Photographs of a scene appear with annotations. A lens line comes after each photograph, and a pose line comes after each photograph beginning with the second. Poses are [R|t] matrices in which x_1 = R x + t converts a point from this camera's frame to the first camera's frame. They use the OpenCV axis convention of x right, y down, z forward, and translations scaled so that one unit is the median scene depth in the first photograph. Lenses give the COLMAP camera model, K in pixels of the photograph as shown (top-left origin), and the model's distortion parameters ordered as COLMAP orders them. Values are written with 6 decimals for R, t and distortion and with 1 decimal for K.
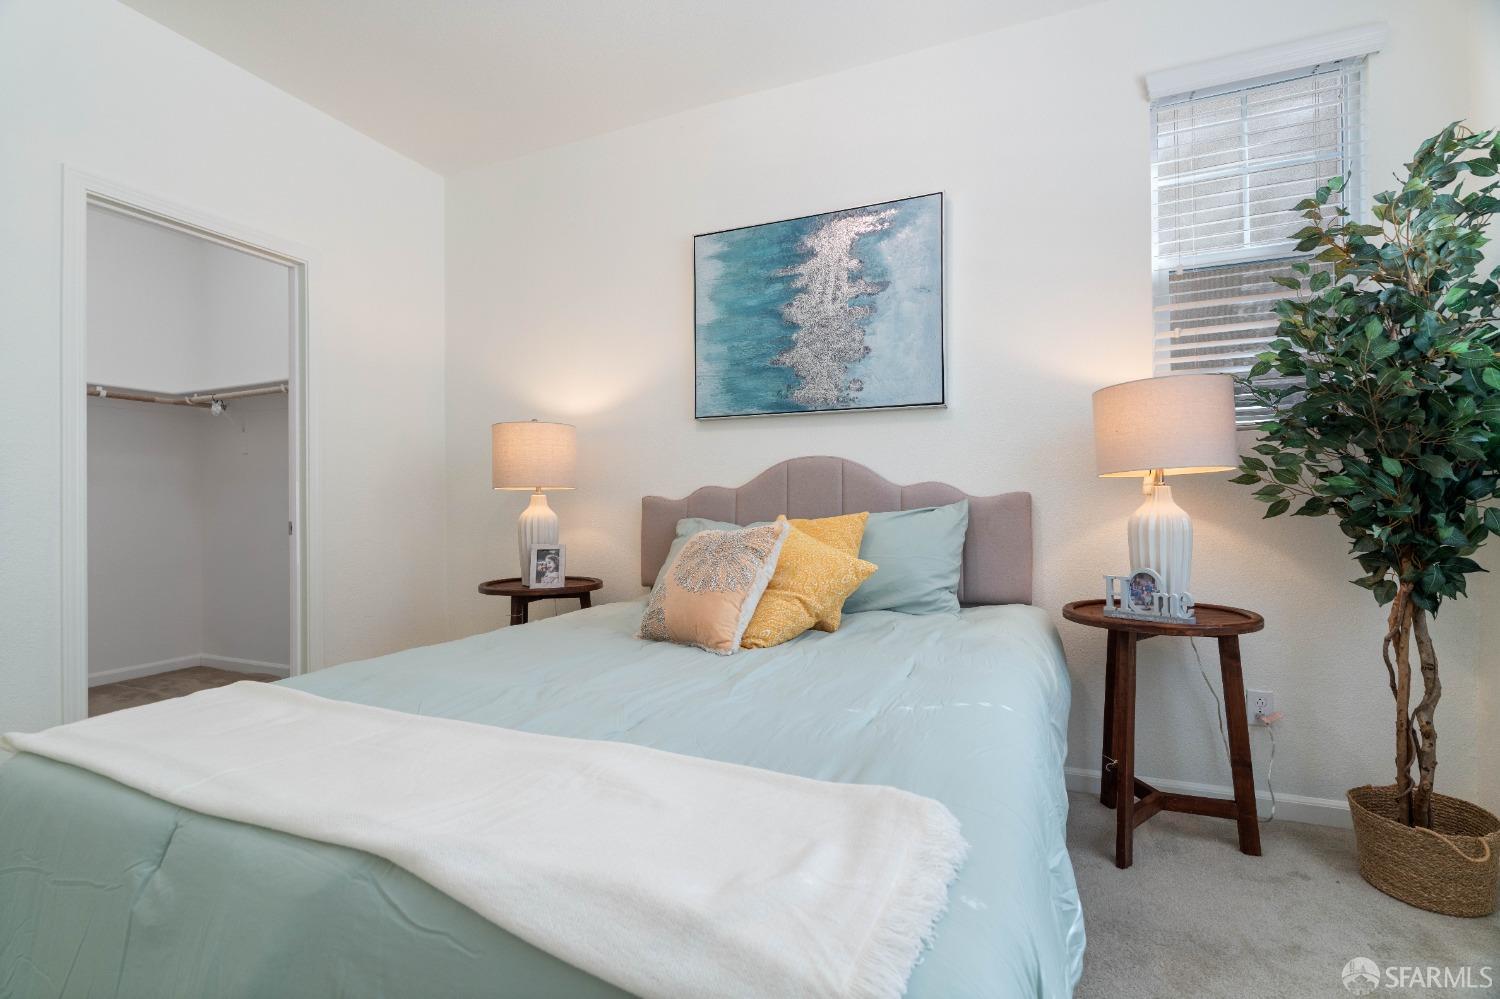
lens RADIAL K [[638.5, 0, 750.2], [0, 638.5, 490.7], [0, 0, 1]] dist [0.000717, -0.000099]
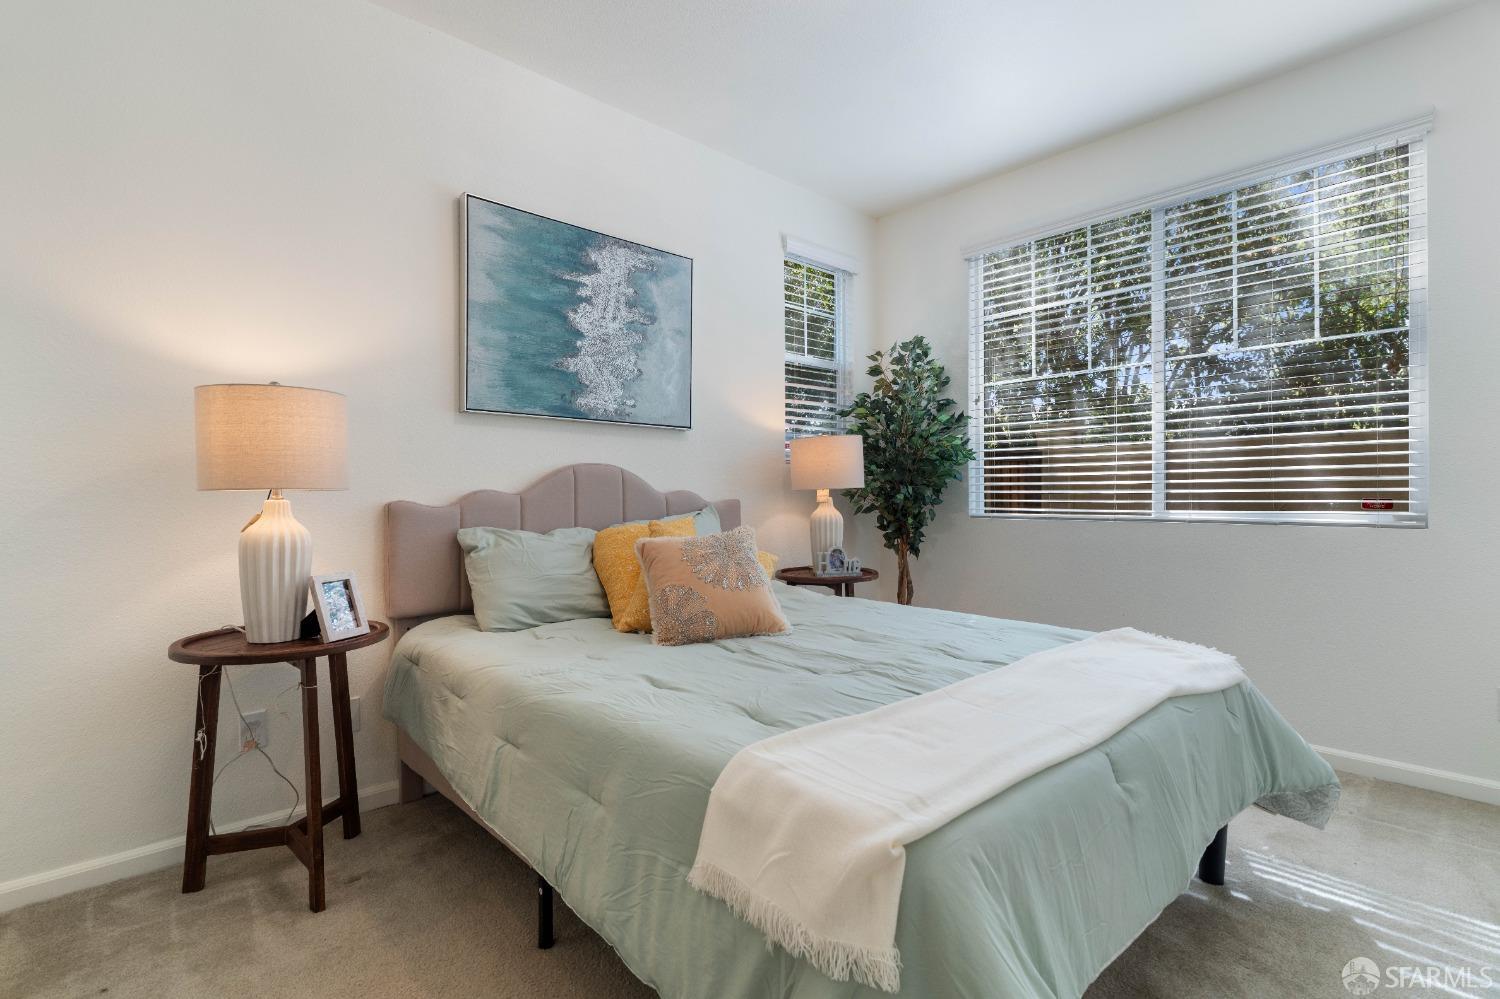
lens RADIAL K [[684.8, 0, 749.9], [0, 684.8, 507.8], [0, 0, 1]] dist [0.002016, 0.001344]
pose [[0.453839, -0.000558, 0.891083, -0.777551], [-0.008103, 0.999956, 0.004753, 0.011290], [-0.891047, -0.009377, 0.453815, 0.263762]]
